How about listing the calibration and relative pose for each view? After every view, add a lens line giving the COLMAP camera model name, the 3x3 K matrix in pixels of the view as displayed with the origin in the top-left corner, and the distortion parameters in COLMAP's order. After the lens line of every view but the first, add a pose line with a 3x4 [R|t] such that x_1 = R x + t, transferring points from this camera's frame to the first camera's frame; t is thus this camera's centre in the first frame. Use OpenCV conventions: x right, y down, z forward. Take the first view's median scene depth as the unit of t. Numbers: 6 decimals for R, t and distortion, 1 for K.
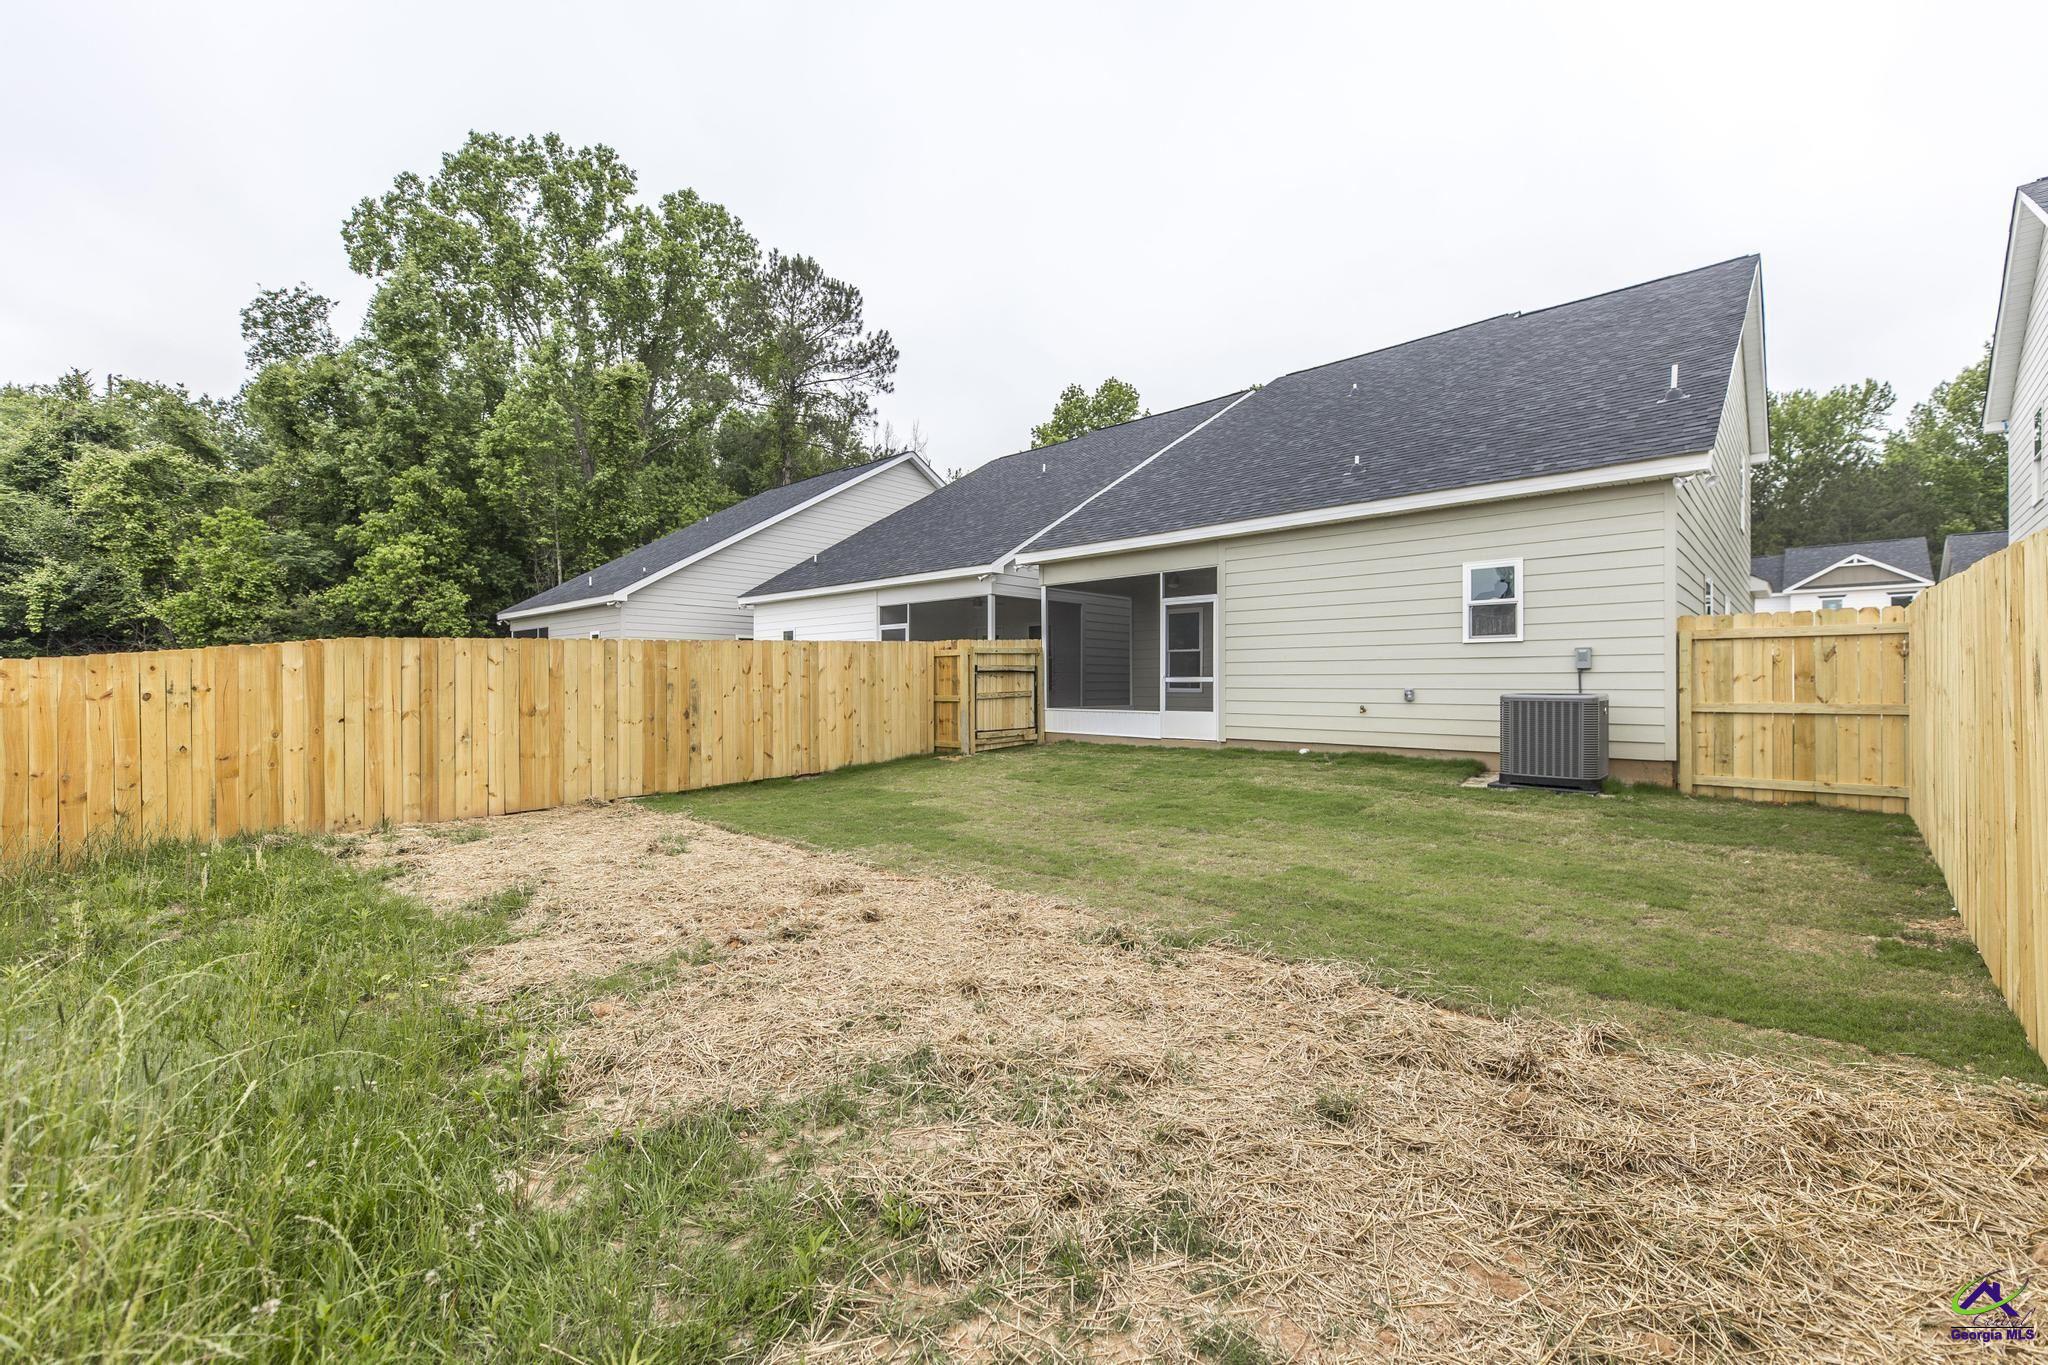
lens RADIAL K [[831.0, 0, 1014.8], [0, 831.0, 683.6], [0, 0, 1]] dist [0.004185, 0.000285]
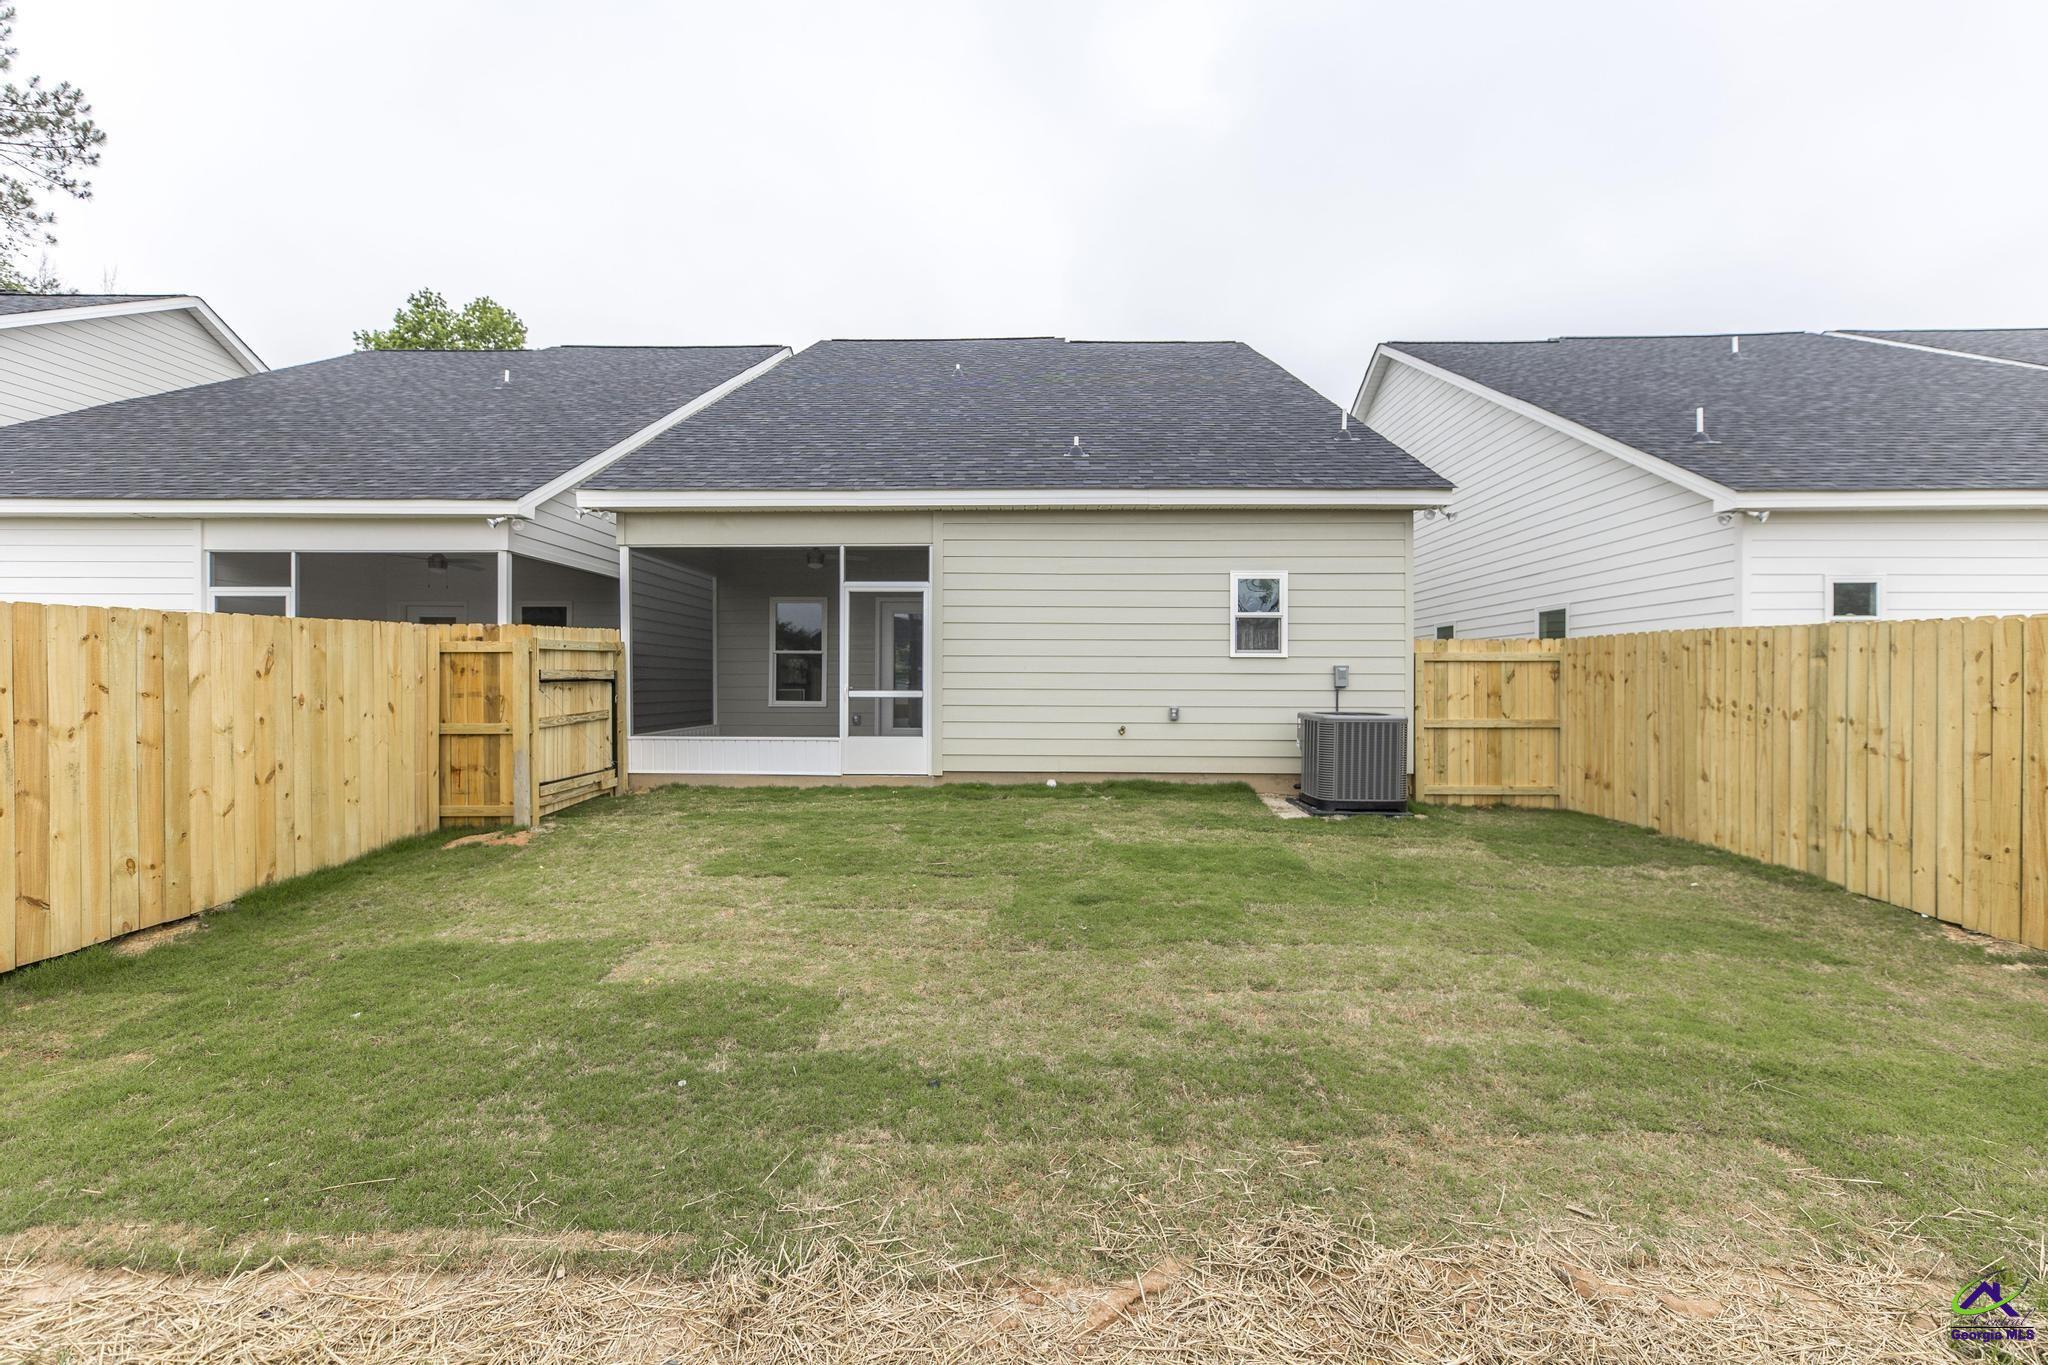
lens RADIAL K [[831.0, 0, 1029.6], [0, 831.0, 683.0], [0, 0, 1]] dist [0.004185, 0.000285]
pose [[0.738361, 0.002531, 0.674401, -0.191691], [-0.003408, 0.999994, -0.000021, -0.014644], [-0.674397, -0.002283, 0.738366, 0.356540]]
